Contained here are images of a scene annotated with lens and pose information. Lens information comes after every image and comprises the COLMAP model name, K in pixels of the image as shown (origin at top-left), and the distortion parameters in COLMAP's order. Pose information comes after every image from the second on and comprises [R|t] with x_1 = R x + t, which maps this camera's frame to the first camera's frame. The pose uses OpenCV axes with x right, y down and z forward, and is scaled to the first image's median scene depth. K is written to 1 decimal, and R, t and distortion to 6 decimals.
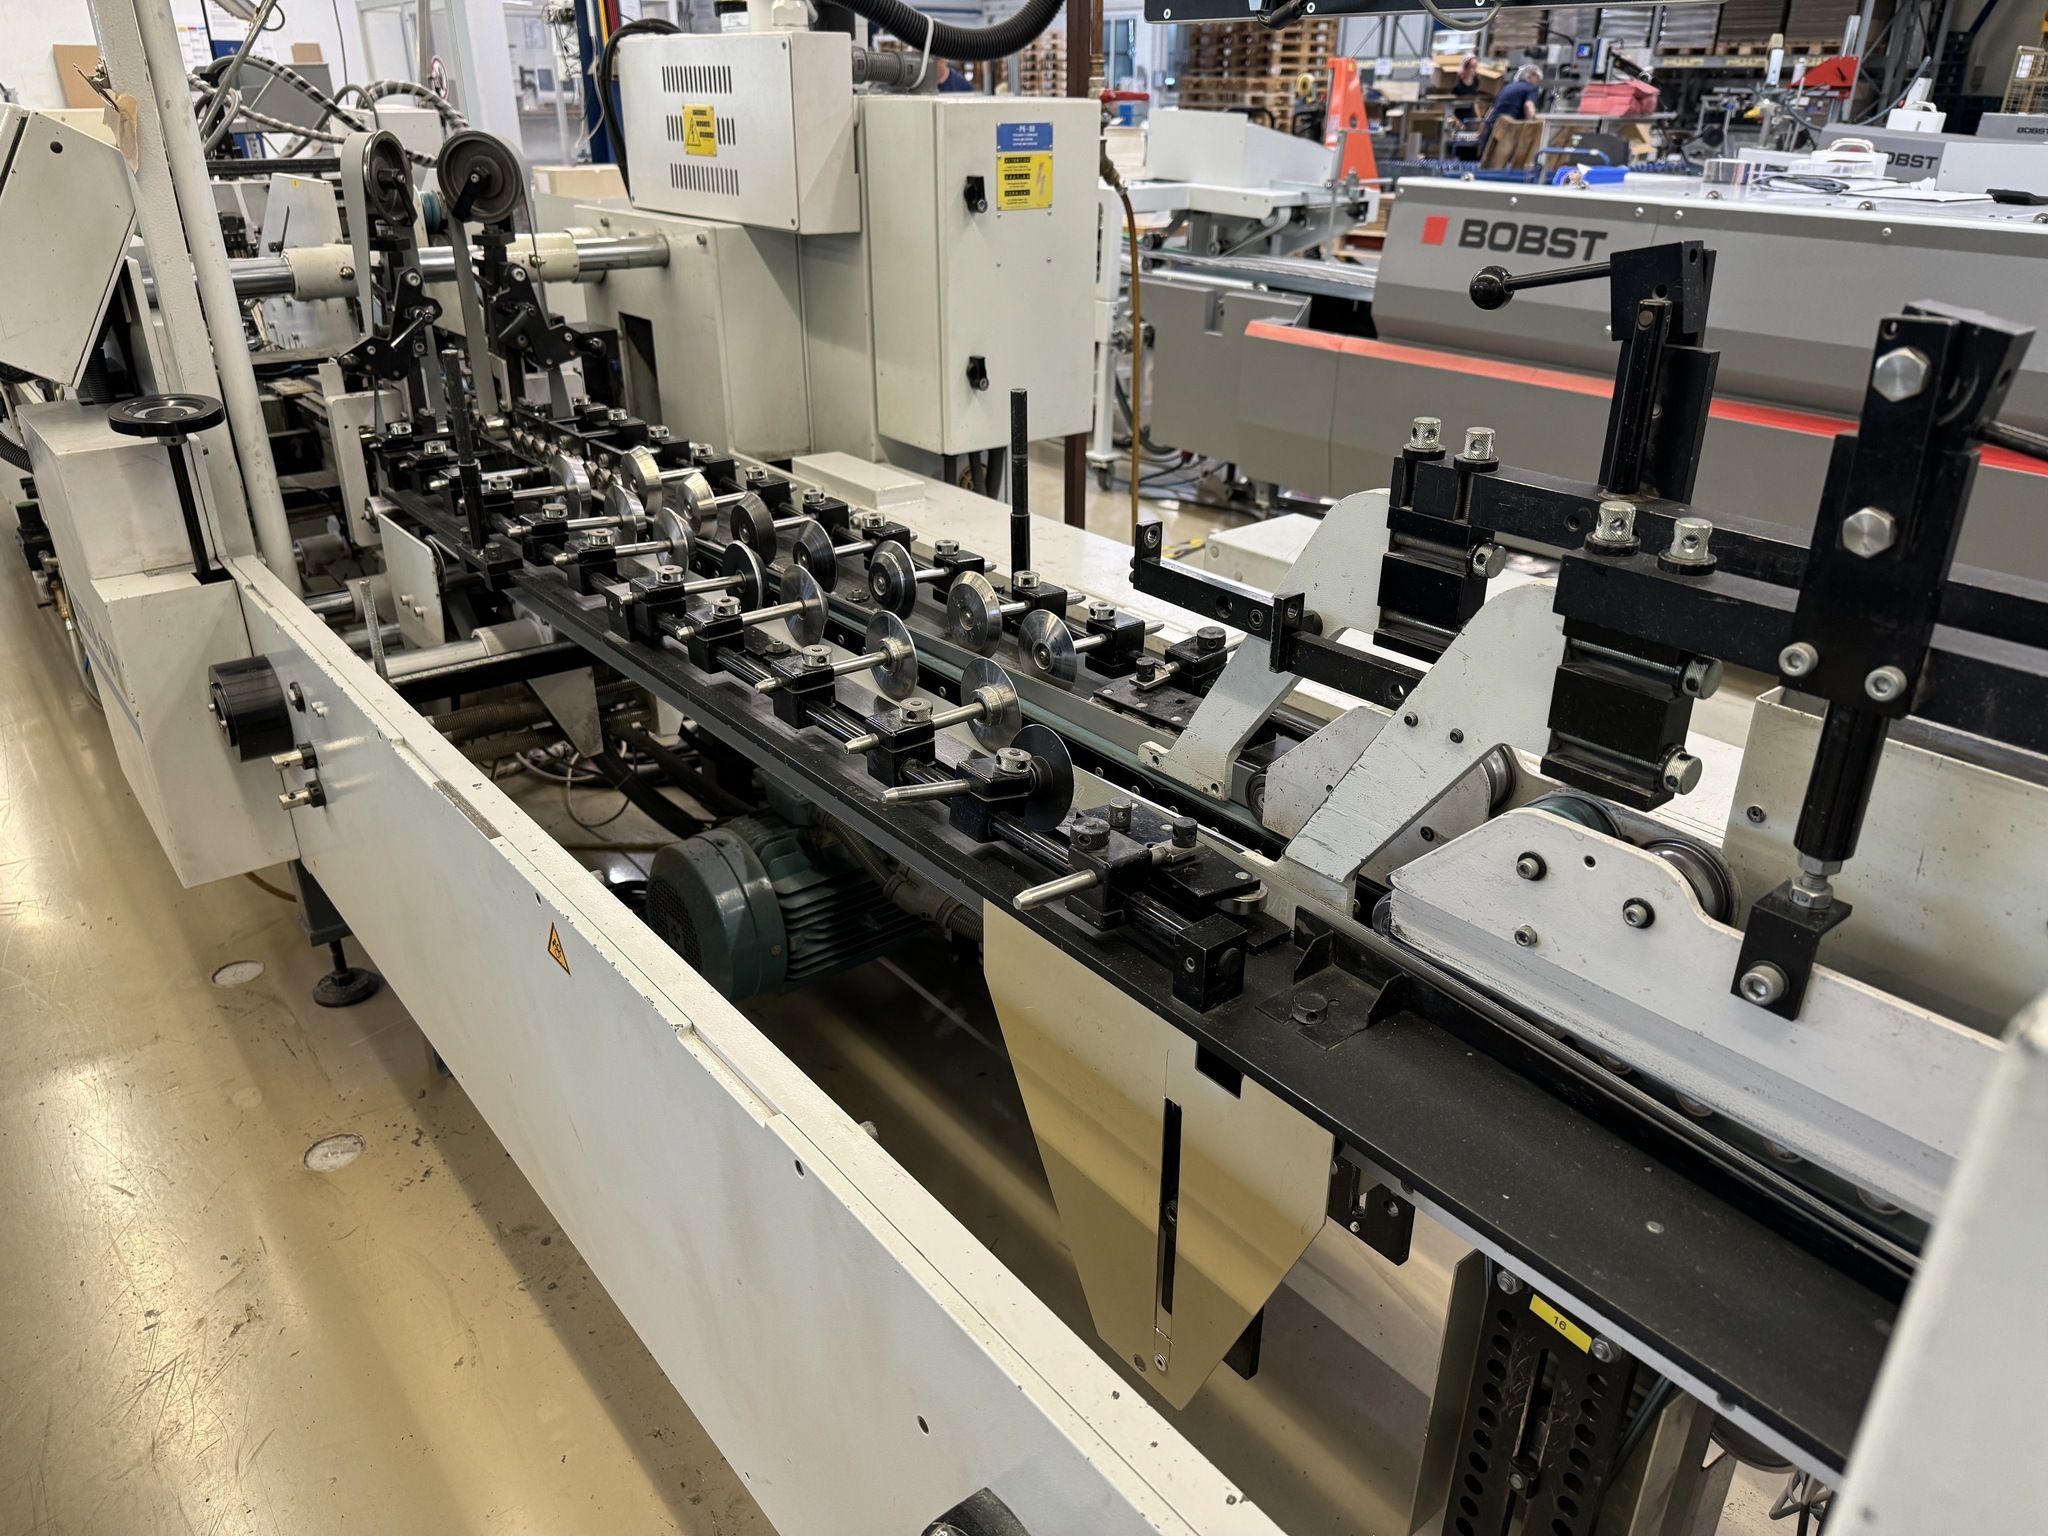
lens RADIAL K [[1447.2, 0, 1024.0], [0, 1447.2, 768.0], [0, 0, 1]] dist [-0.004960, -0.003034]
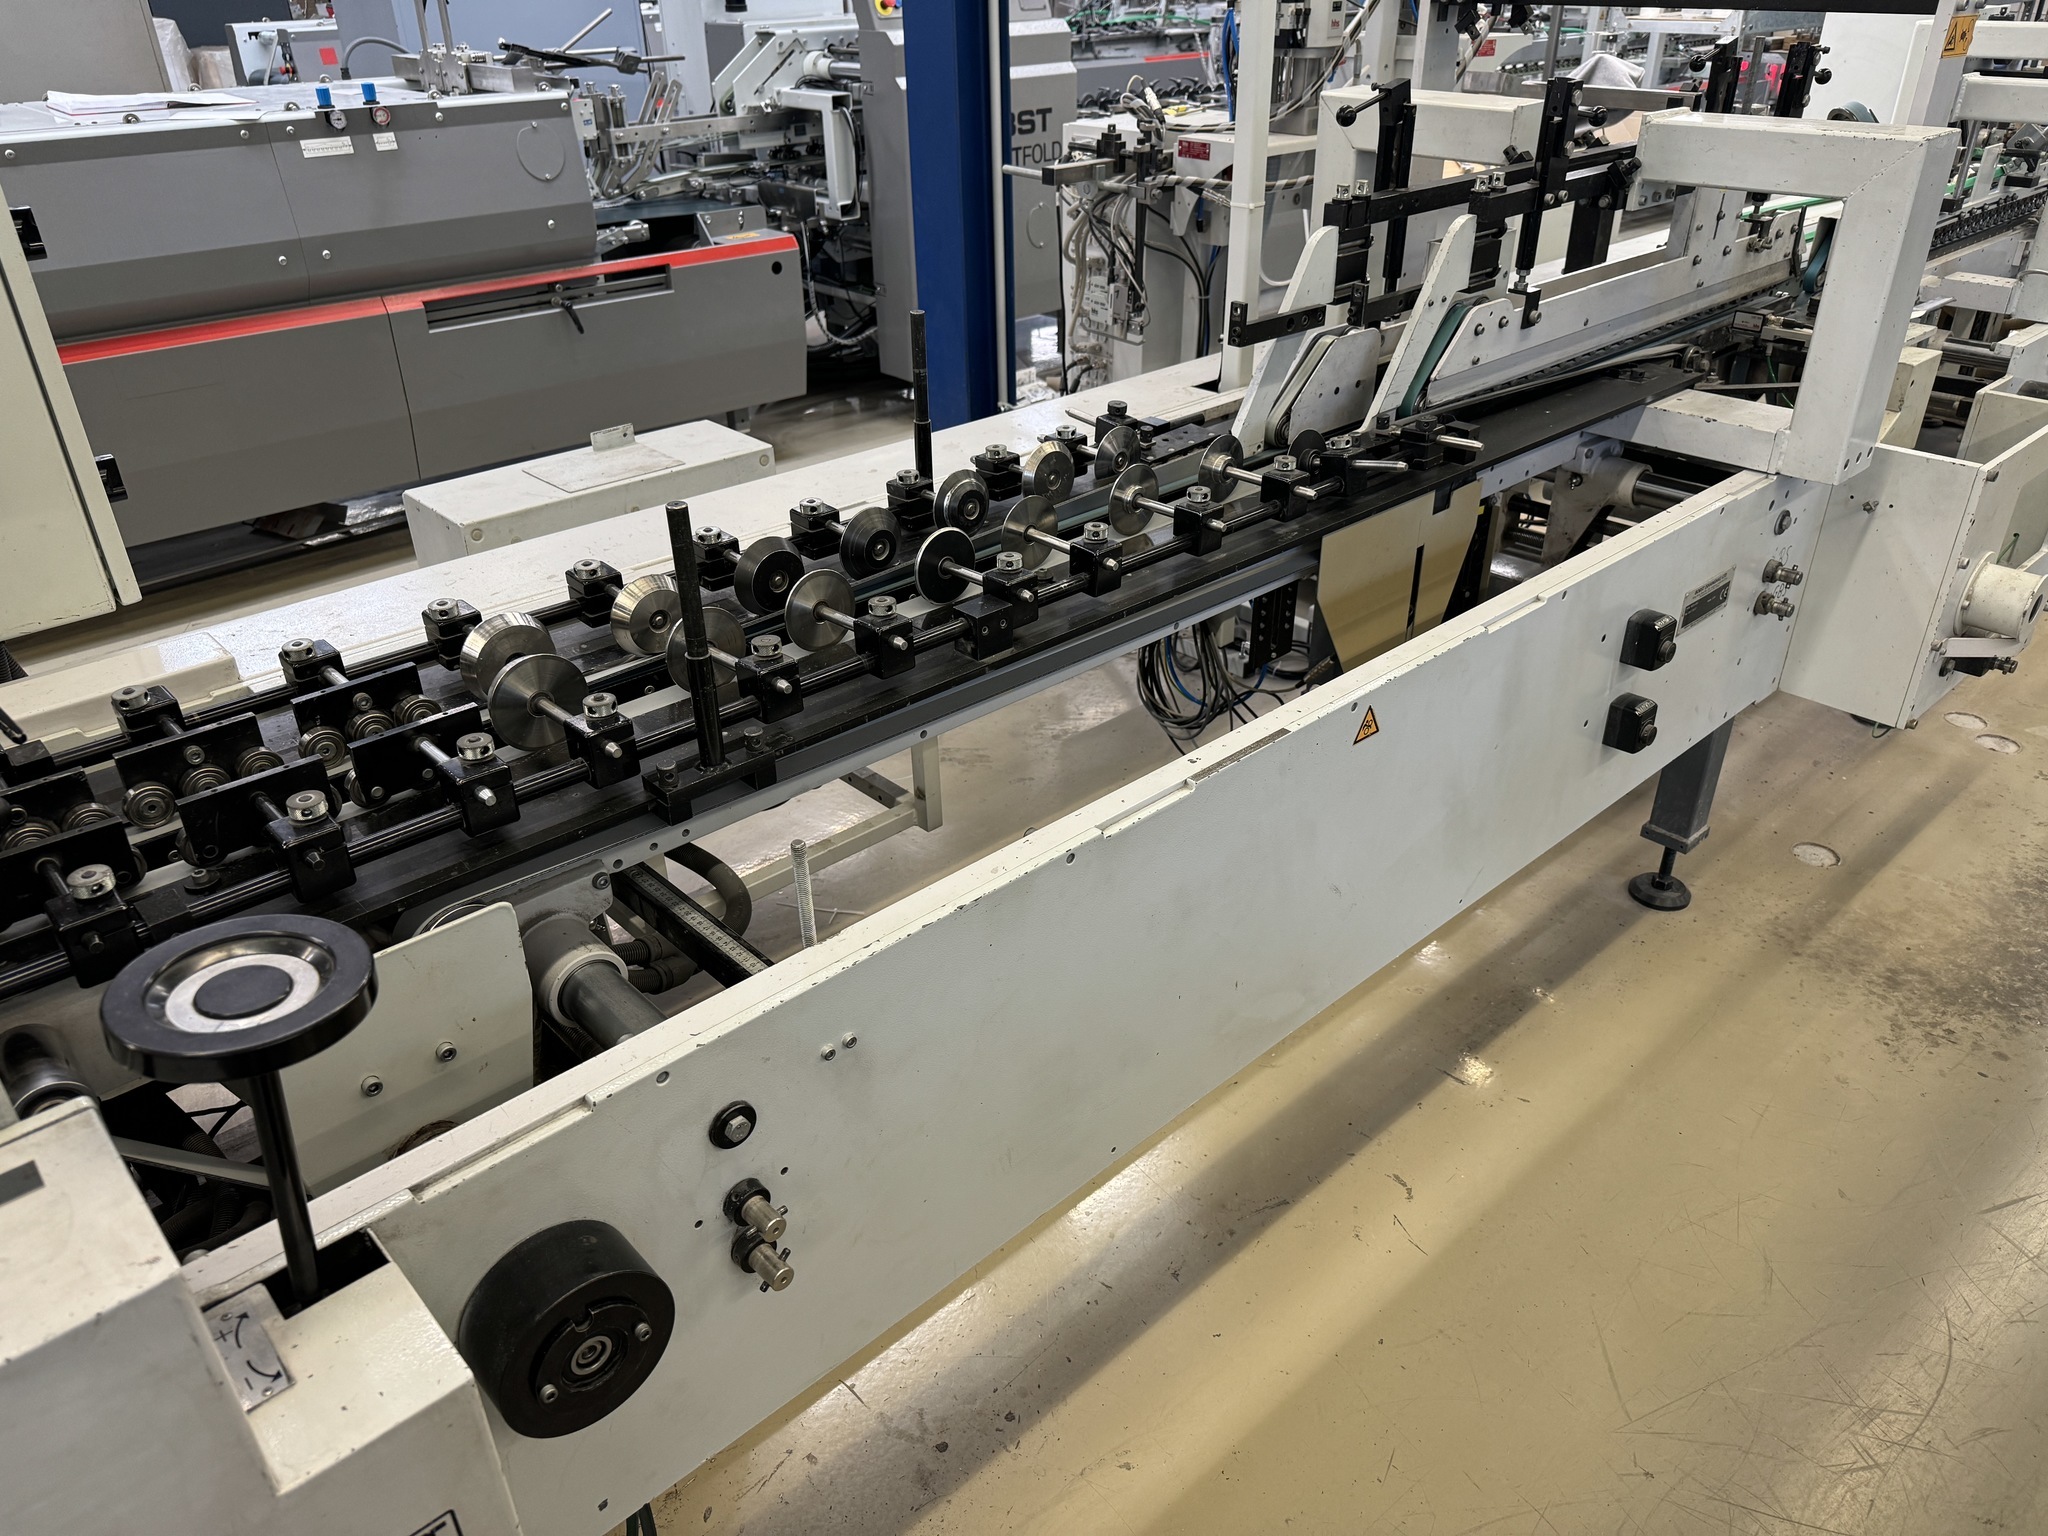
lens RADIAL K [[1447.2, 0, 1024.0], [0, 1447.2, 768.0], [0, 0, 1]] dist [-0.004960, -0.003034]
pose [[-0.103644, -0.472493, 0.875219, -1.419107], [0.427206, 0.773505, 0.468172, -0.571509], [-0.898194, 0.422422, 0.121683, 1.129405]]
